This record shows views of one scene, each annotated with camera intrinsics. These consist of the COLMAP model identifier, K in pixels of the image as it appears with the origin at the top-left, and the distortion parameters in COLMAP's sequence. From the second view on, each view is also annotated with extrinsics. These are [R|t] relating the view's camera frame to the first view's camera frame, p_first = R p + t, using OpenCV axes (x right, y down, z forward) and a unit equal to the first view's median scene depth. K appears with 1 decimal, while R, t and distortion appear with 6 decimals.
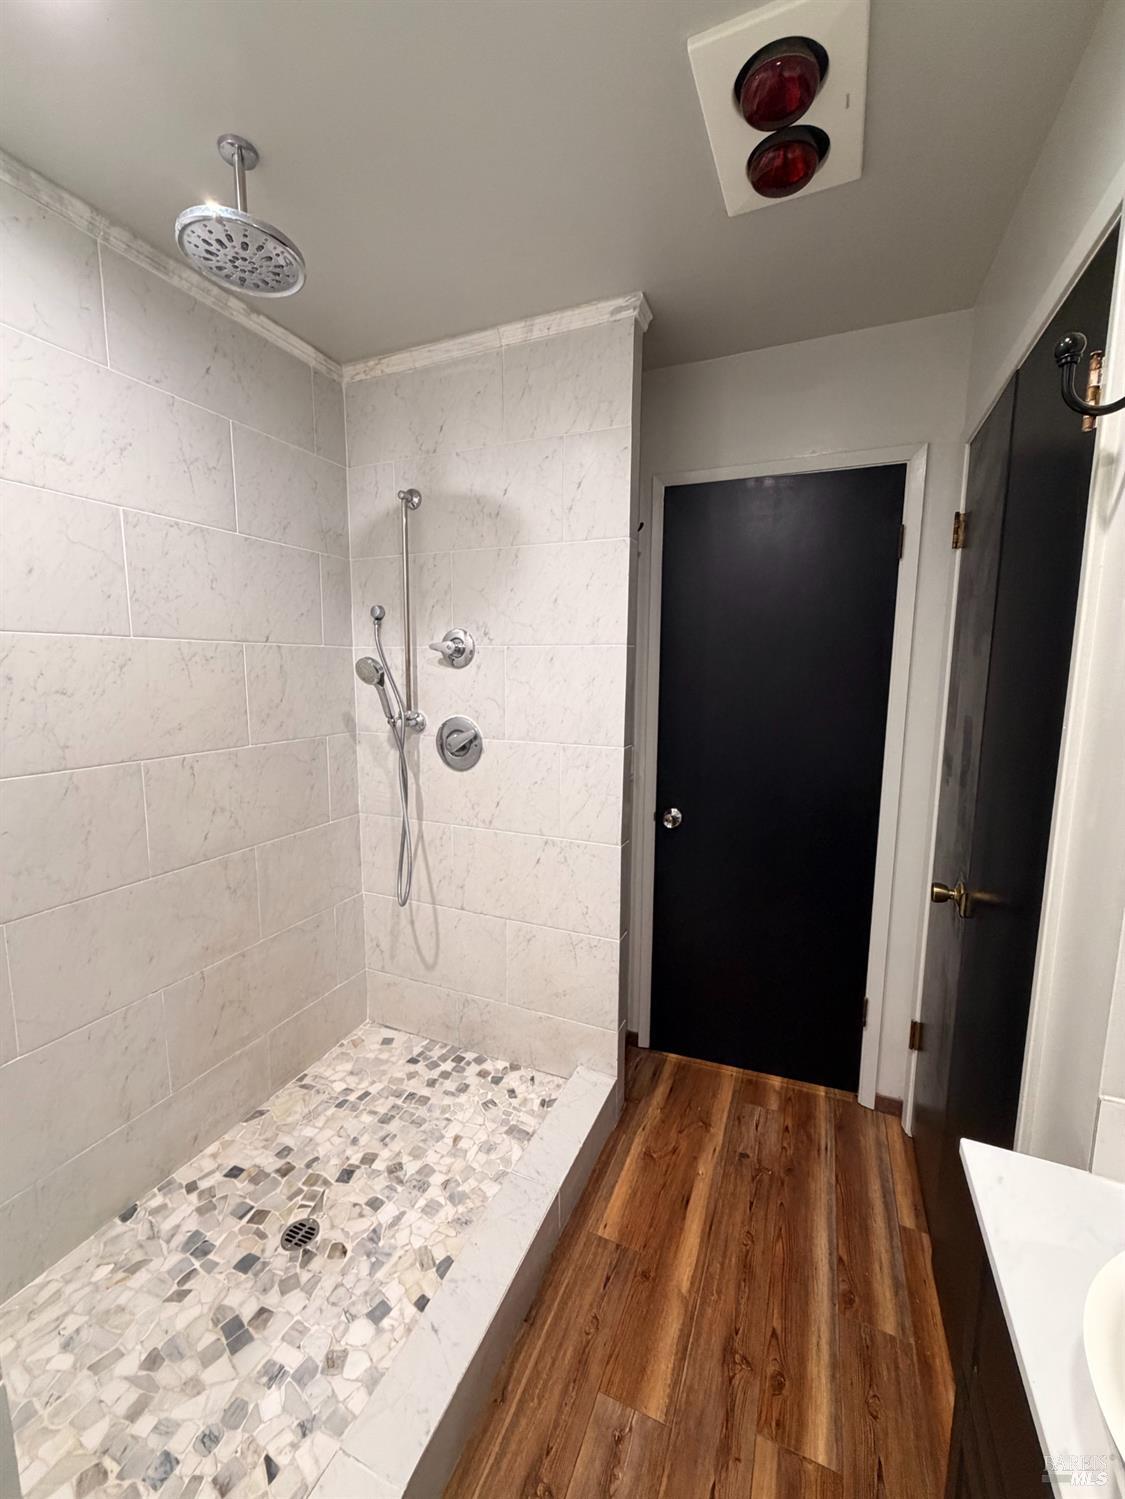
lens RADIAL K [[598.4, 0, 563.3], [0, 598.4, 744.3], [0, 0, 1]] dist [-0.001991, 0.000545]
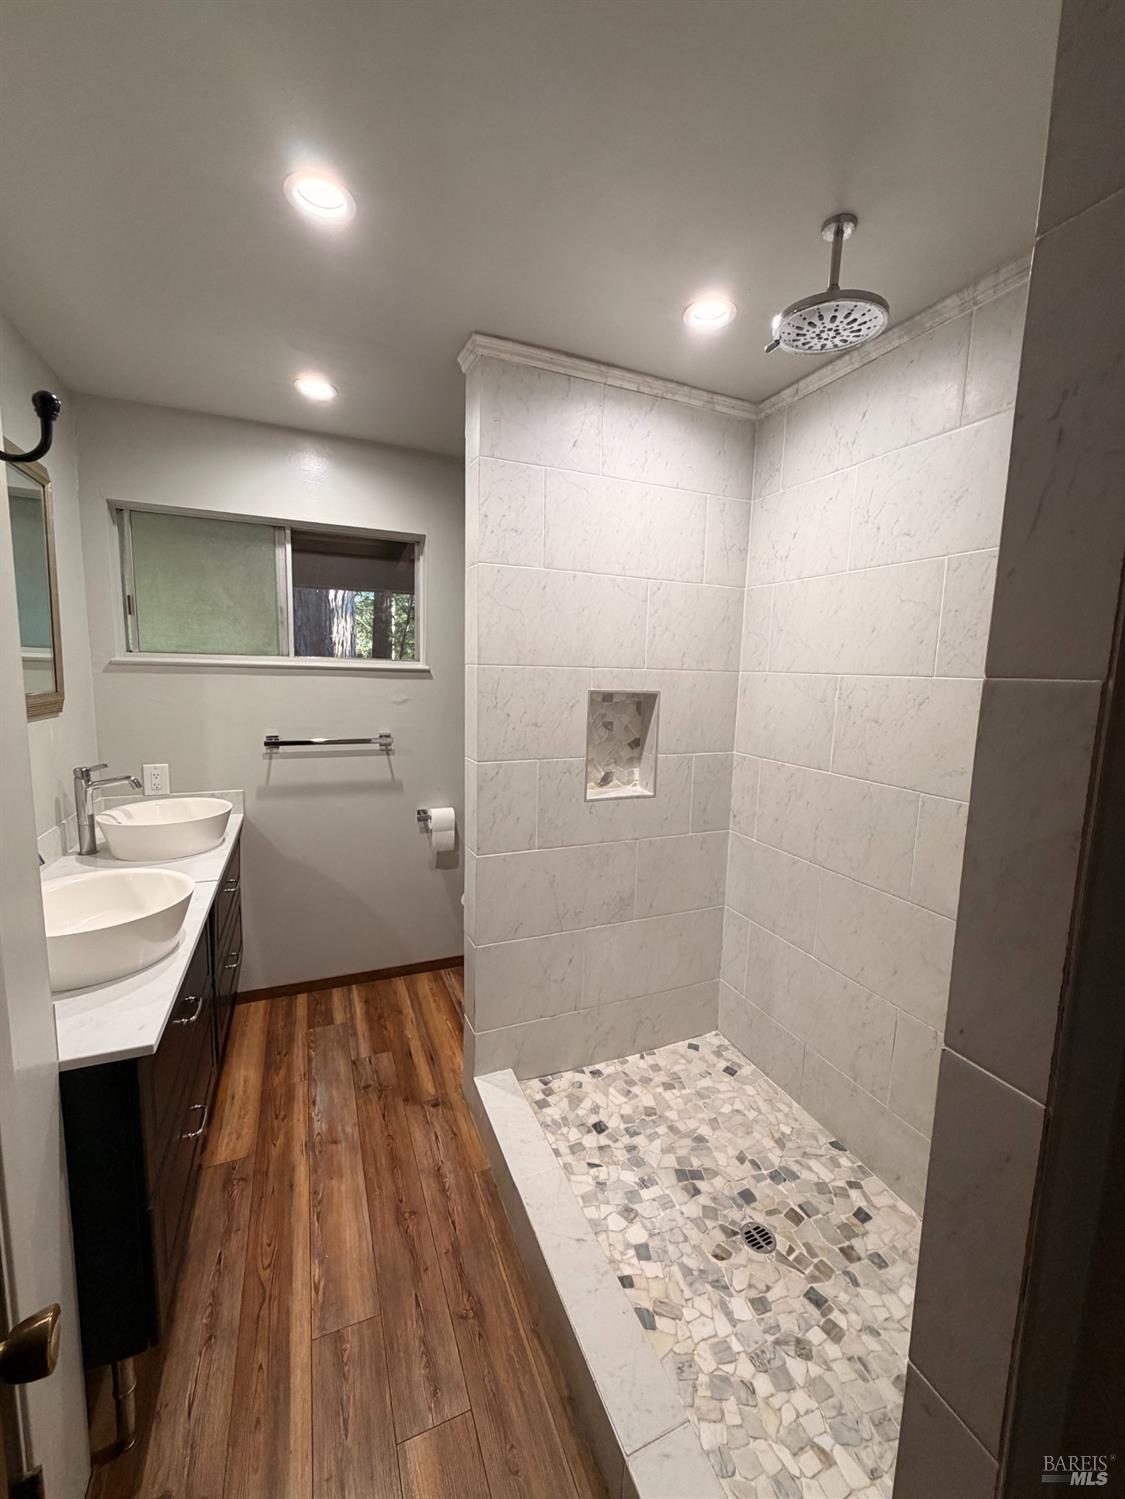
lens RADIAL K [[598.4, 0, 561.1], [0, 598.4, 743.9], [0, 0, 1]] dist [-0.001991, 0.000545]
pose [[-0.688427, 0.065354, -0.722355, 0.523766], [-0.128157, 0.969302, 0.209833, -0.208535], [0.713893, 0.237030, -0.658918, 1.292273]]
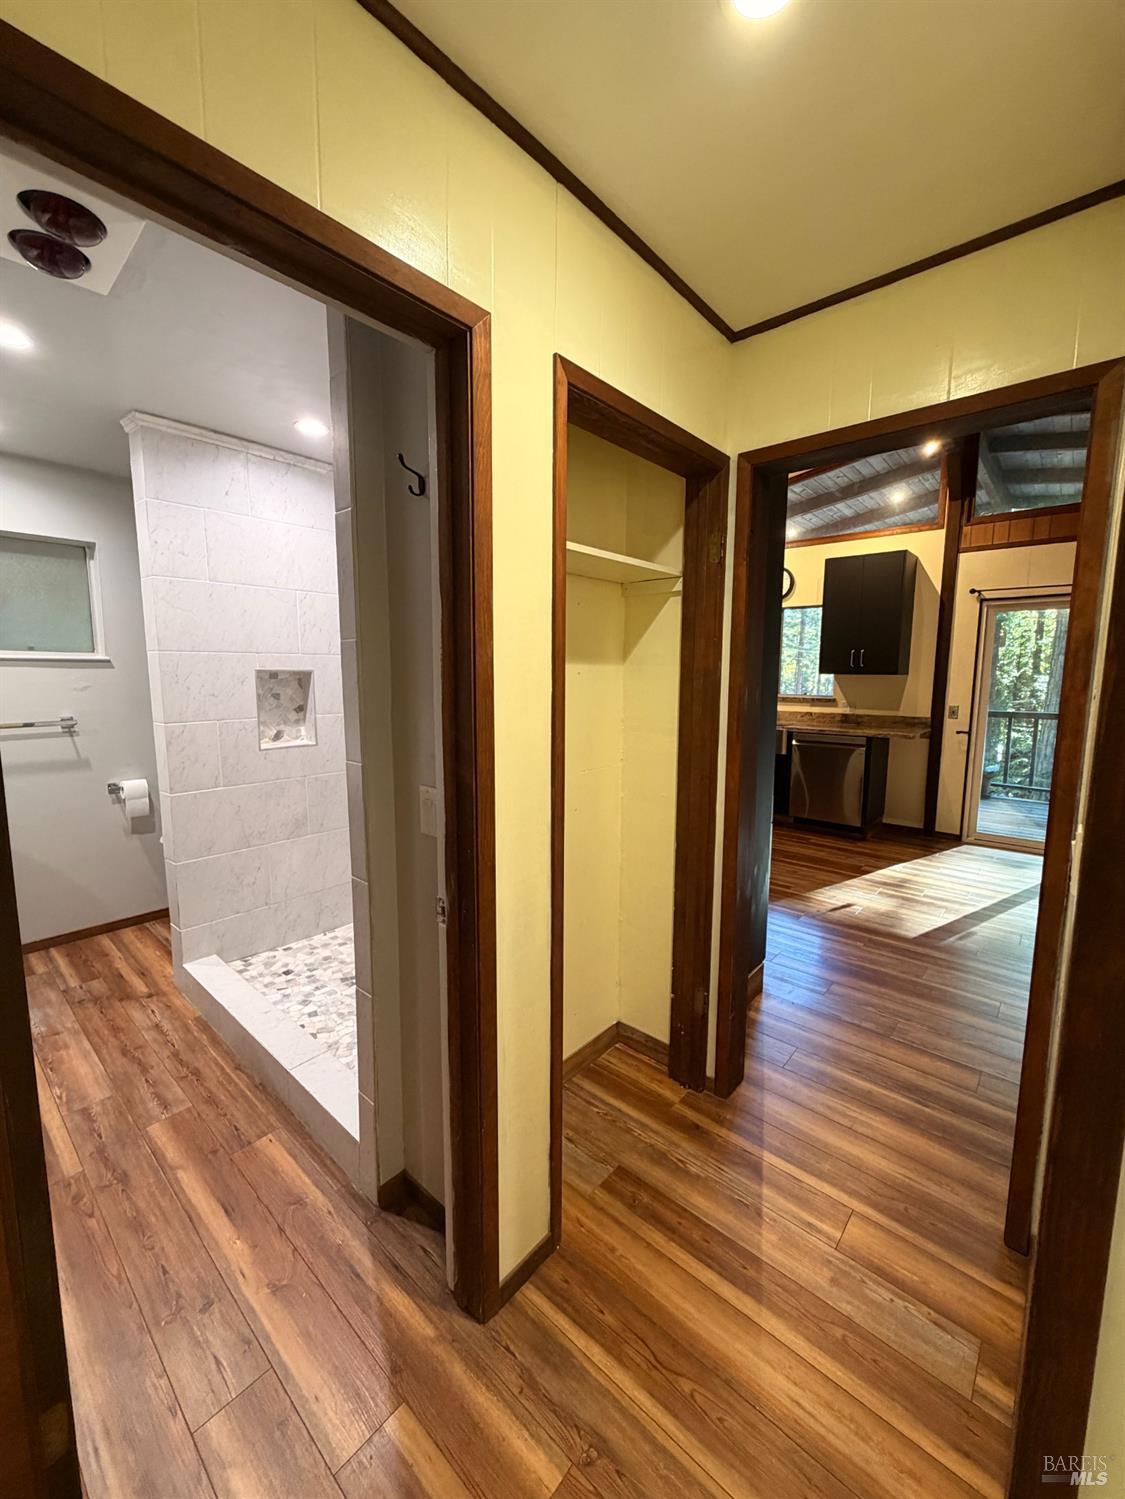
lens RADIAL K [[598.4, 0, 565.2], [0, 598.4, 745.9], [0, 0, 1]] dist [-0.001991, 0.000545]
pose [[-0.305315, 0.109765, -0.945904, 1.023419], [-0.134625, 0.978382, 0.156987, -0.242885], [0.942687, 0.175272, -0.283938, 1.937318]]
